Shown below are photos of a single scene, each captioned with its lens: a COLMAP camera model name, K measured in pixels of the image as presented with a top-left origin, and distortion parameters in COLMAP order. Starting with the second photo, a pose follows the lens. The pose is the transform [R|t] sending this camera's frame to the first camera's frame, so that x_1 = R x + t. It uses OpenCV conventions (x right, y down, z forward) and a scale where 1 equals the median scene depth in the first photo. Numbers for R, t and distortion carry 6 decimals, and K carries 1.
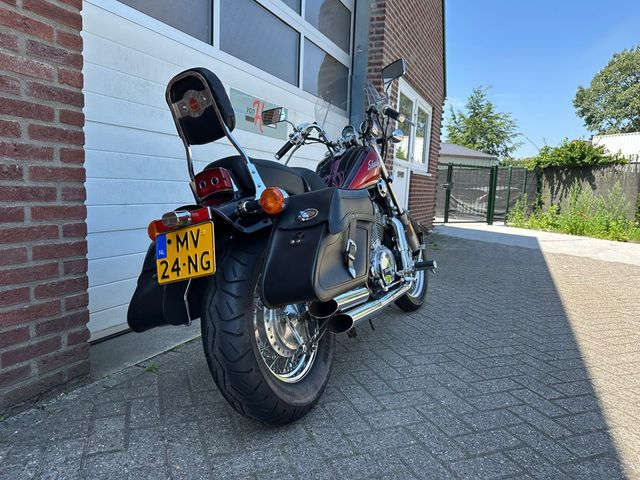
lens RADIAL K [[451.5, 0, 319.7], [0, 451.5, 241.7], [0, 0, 1]] dist [0.037603, -0.050177]
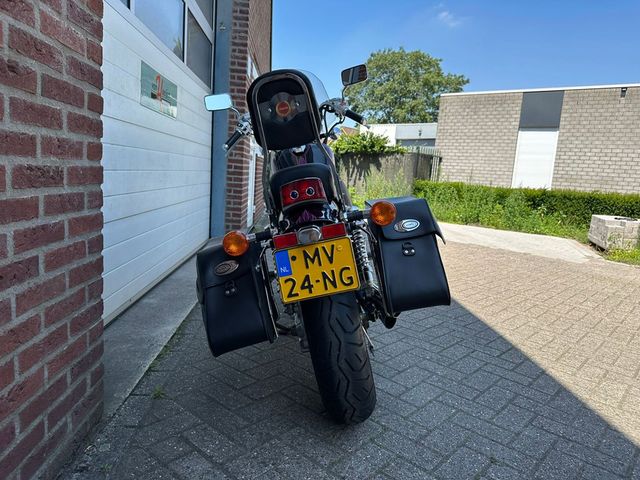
lens RADIAL K [[448.6, 0, 320.8], [0, 448.6, 242.1], [0, 0, 1]] dist [0.088955, -0.132181]
pose [[0.888712, -0.046041, 0.456148, -0.398140], [0.020890, 0.997978, 0.060029, -0.050012], [-0.457989, -0.043819, 0.887877, 0.077070]]
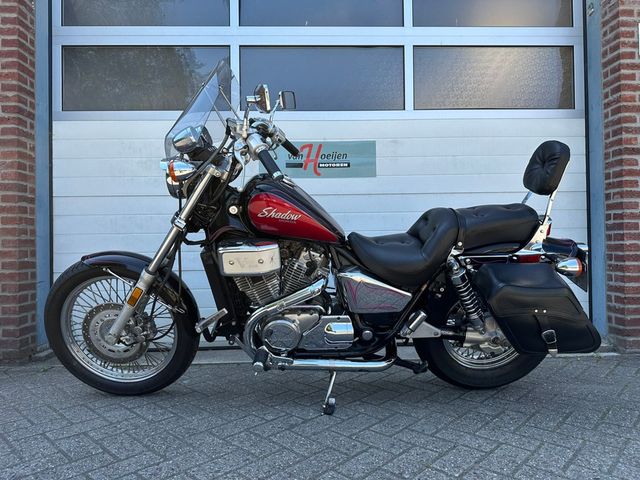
lens RADIAL K [[450.5, 0, 323.3], [0, 450.5, 242.2], [0, 0, 1]] dist [0.004473, -0.008295]
pose [[0.431375, -0.052915, -0.900620, 1.018166], [-0.080114, 0.992088, -0.096661, -0.029814], [0.898609, 0.113849, 0.423722, 0.944628]]
